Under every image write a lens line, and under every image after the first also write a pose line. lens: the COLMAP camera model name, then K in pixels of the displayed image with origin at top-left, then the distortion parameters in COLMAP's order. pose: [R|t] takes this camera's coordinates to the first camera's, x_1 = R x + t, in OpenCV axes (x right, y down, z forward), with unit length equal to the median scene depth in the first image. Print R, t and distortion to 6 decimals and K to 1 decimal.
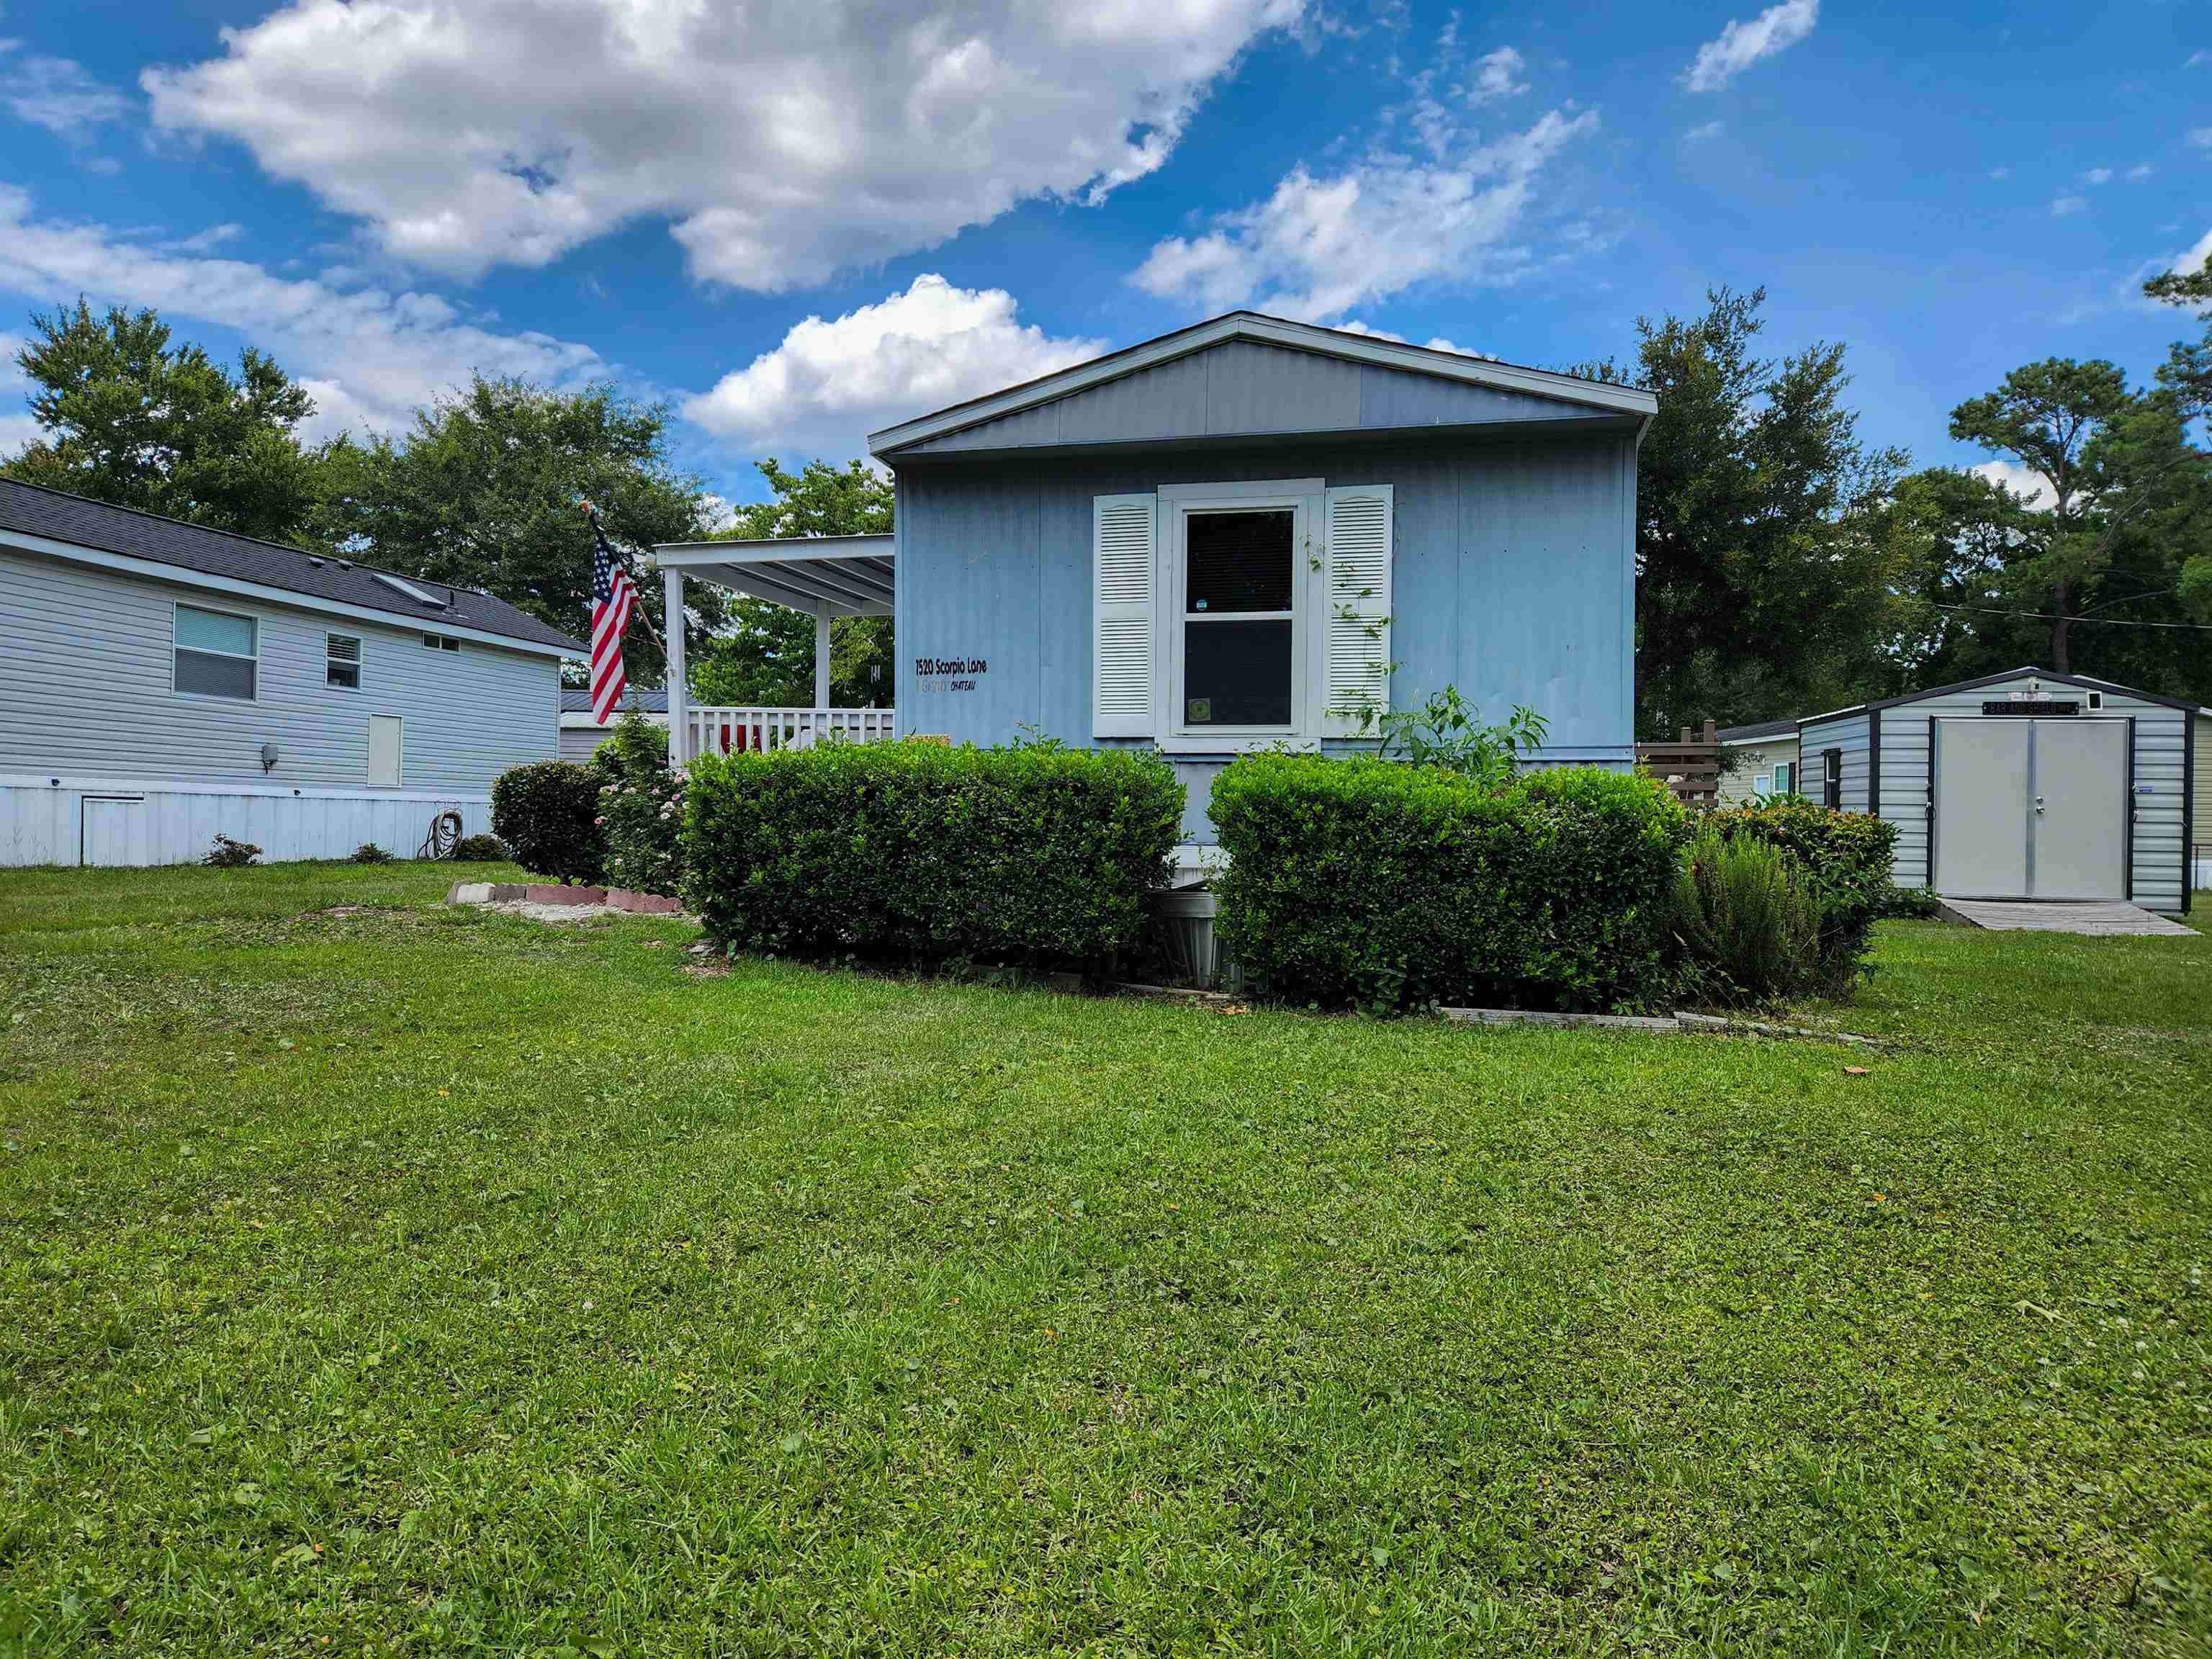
lens RADIAL K [[1497.4, 0, 1105.9], [0, 1497.4, 834.1], [0, 0, 1]] dist [0.005913, -0.008480]
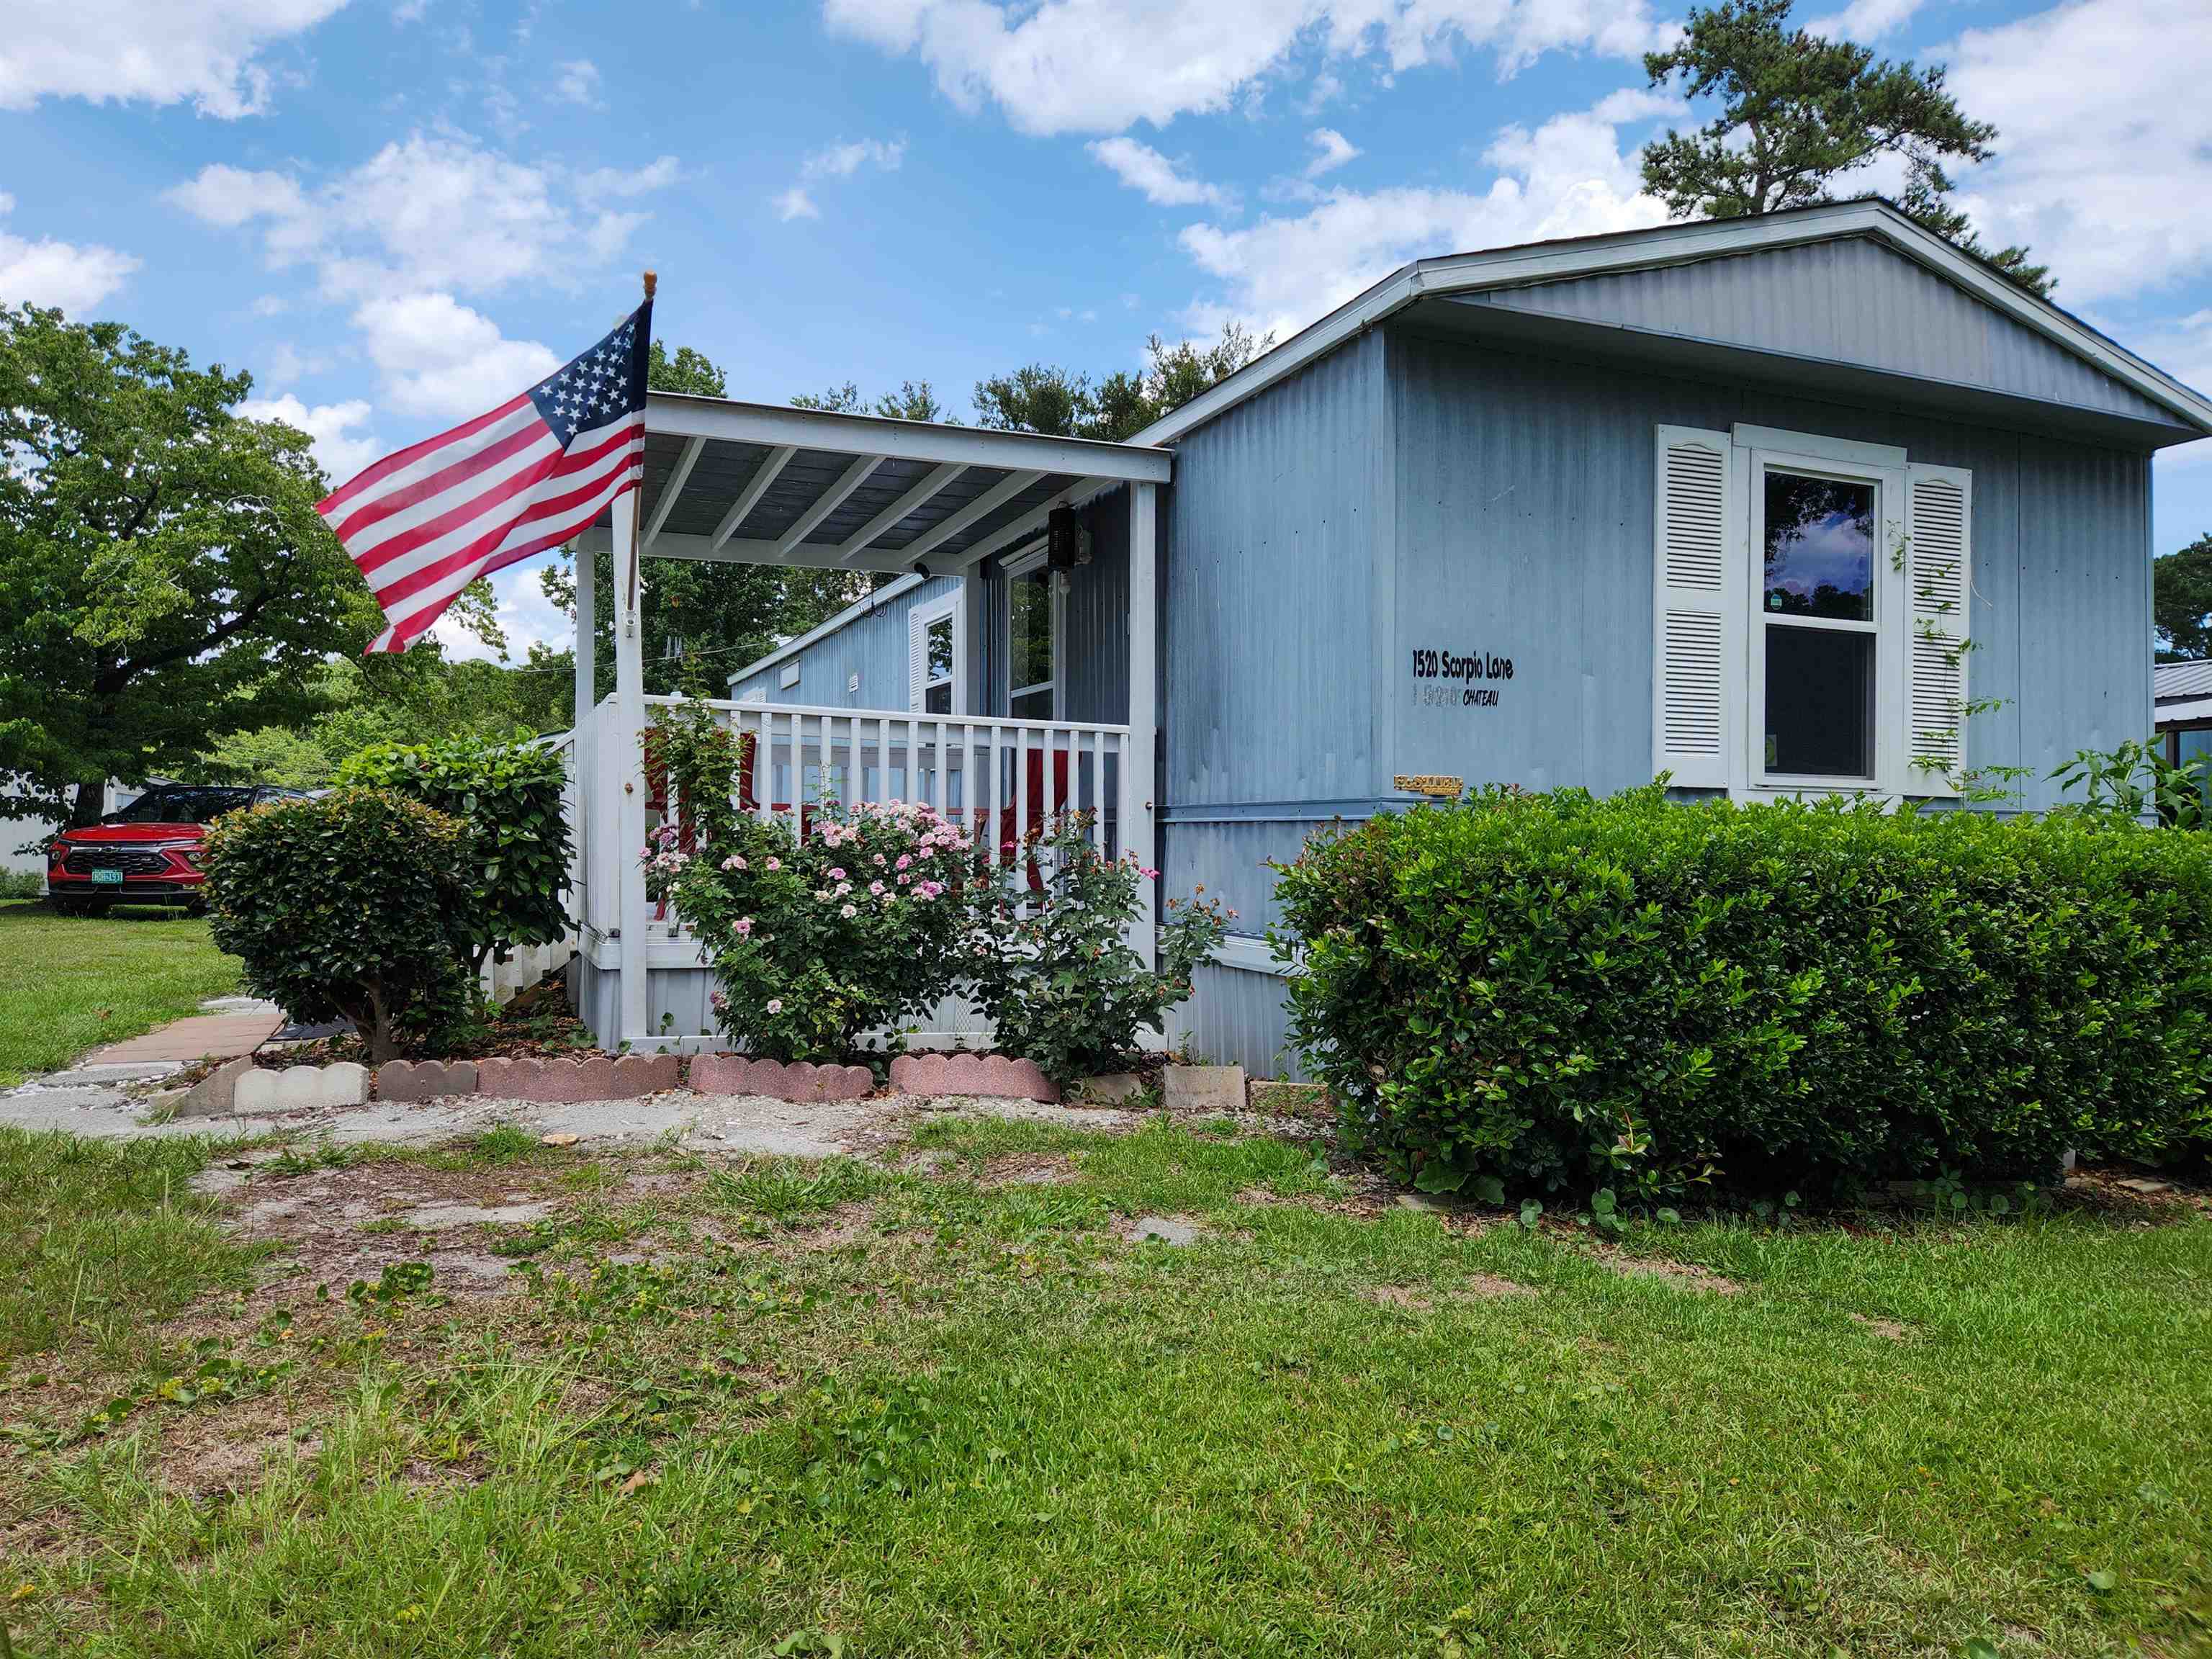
lens RADIAL K [[1497.4, 0, 1105.6], [0, 1497.4, 827.8], [0, 0, 1]] dist [0.005913, -0.008480]
pose [[0.824314, 0.005801, 0.566103, -0.593918], [0.005667, 0.999813, -0.018496, -0.036300], [-0.566104, 0.018455, 0.824127, 0.602002]]
